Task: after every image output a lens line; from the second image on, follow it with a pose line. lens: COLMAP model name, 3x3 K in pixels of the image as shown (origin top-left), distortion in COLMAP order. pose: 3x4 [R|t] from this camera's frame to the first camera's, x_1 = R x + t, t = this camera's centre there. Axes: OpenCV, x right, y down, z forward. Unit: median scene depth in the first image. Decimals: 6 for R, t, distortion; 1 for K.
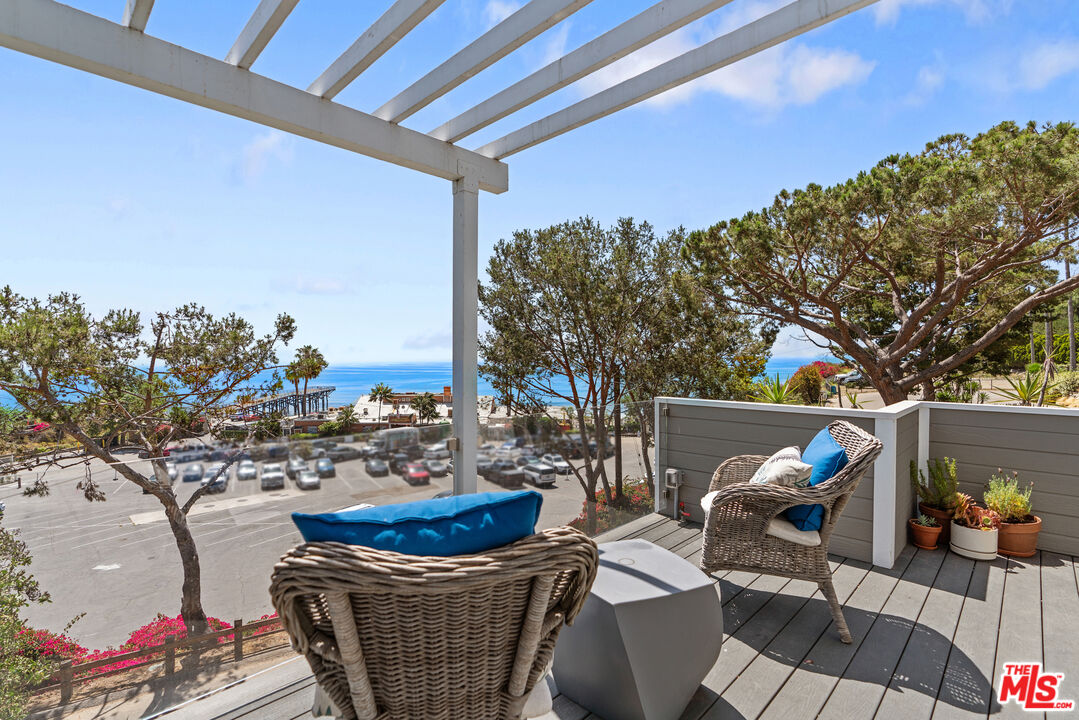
lens RADIAL K [[509.4, 0, 521.7], [0, 509.4, 363.4], [0, 0, 1]] dist [-0.003219, -0.000650]
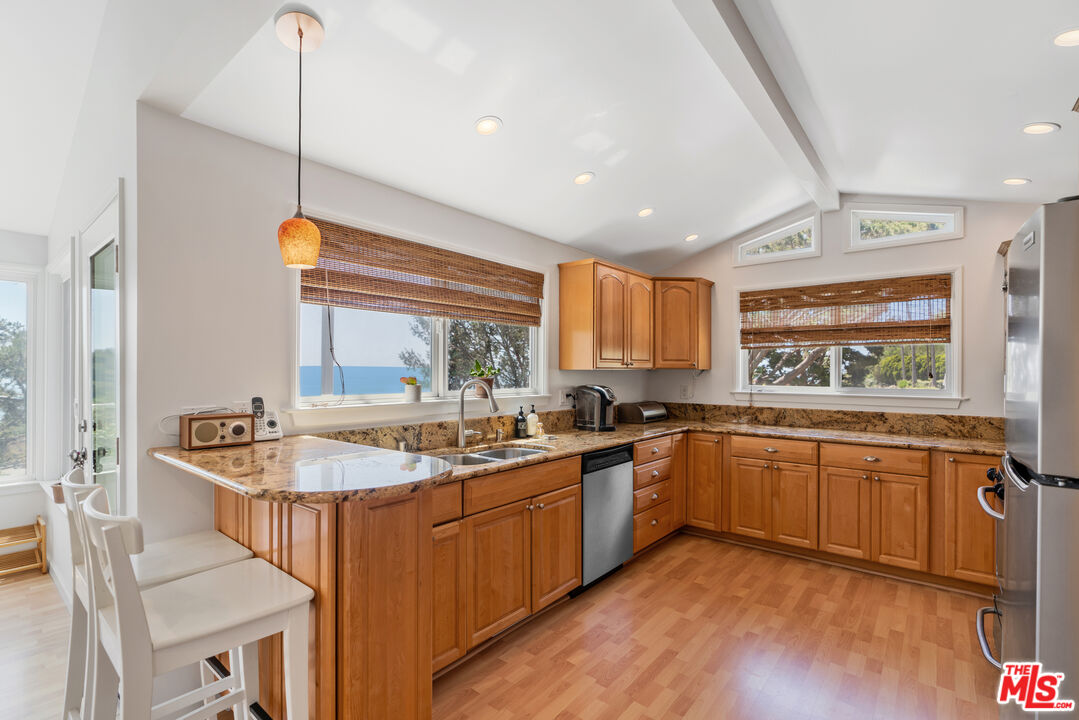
lens RADIAL K [[491.8, 0, 542.3], [0, 491.8, 369.4], [0, 0, 1]] dist [0.003163, 0.000272]
pose [[0.993071, 0.005447, 0.117386, 0.058977], [-0.003423, 0.999842, -0.017434, -0.003936], [-0.117462, 0.016911, 0.992933, -0.114907]]
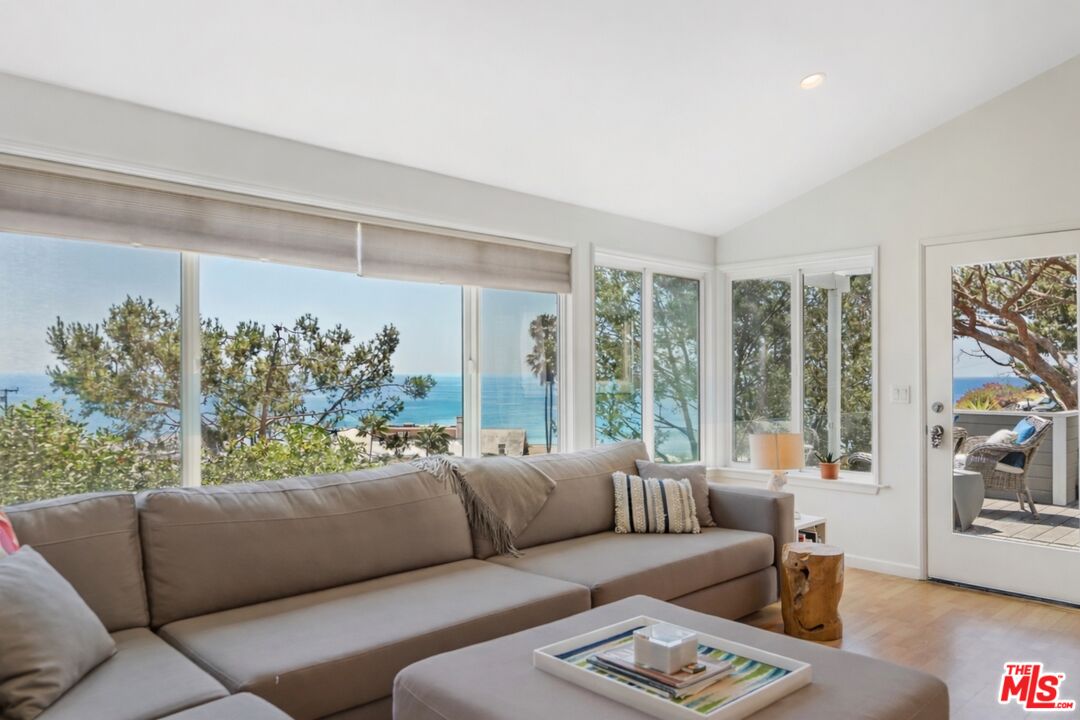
lens RADIAL K [[766.6, 0, 540.0], [0, 766.6, 360.0], [0, 0, 1]] dist [-0.000040, 0.001209]
pose [[0.999982, 0.005275, -0.002881, -0.127104], [-0.005361, 0.999521, -0.030493, 0.000838], [0.002718, 0.030508, 0.999531, -0.197907]]
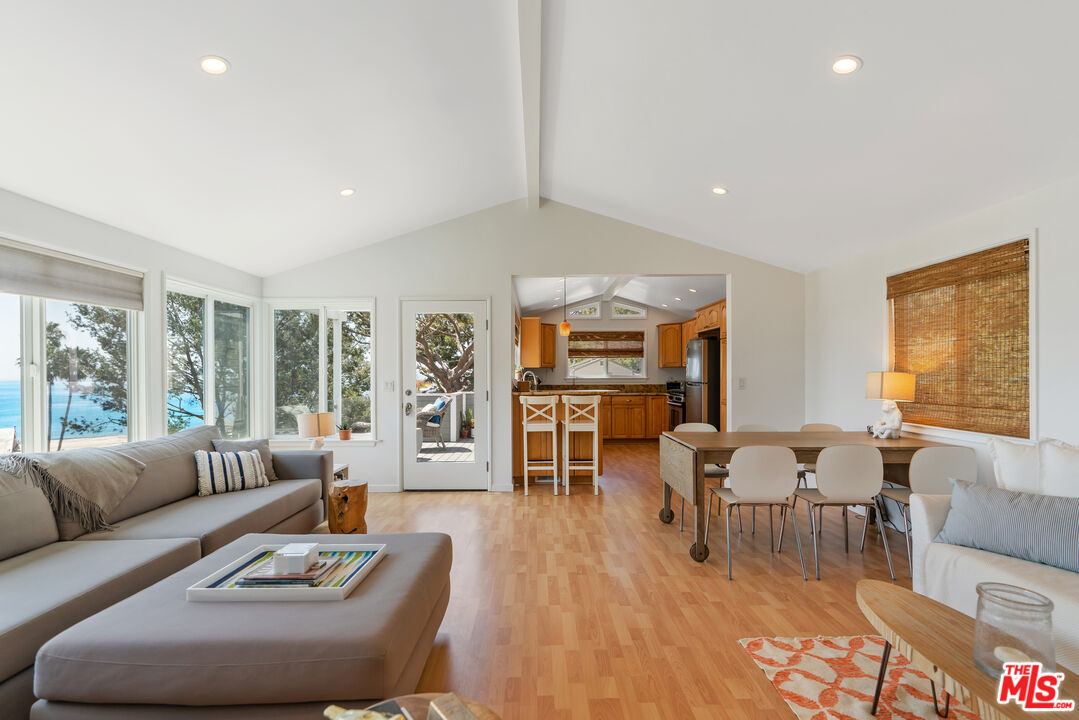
lens RADIAL K [[491.8, 0, 542.3], [0, 491.8, 369.4], [0, 0, 1]] dist [0.003163, 0.000272]
pose [[0.695567, 0.003990, 0.718450, -0.143165], [0.012123, 0.999777, -0.017289, 0.000499], [-0.718359, 0.020735, 0.695364, -0.199341]]
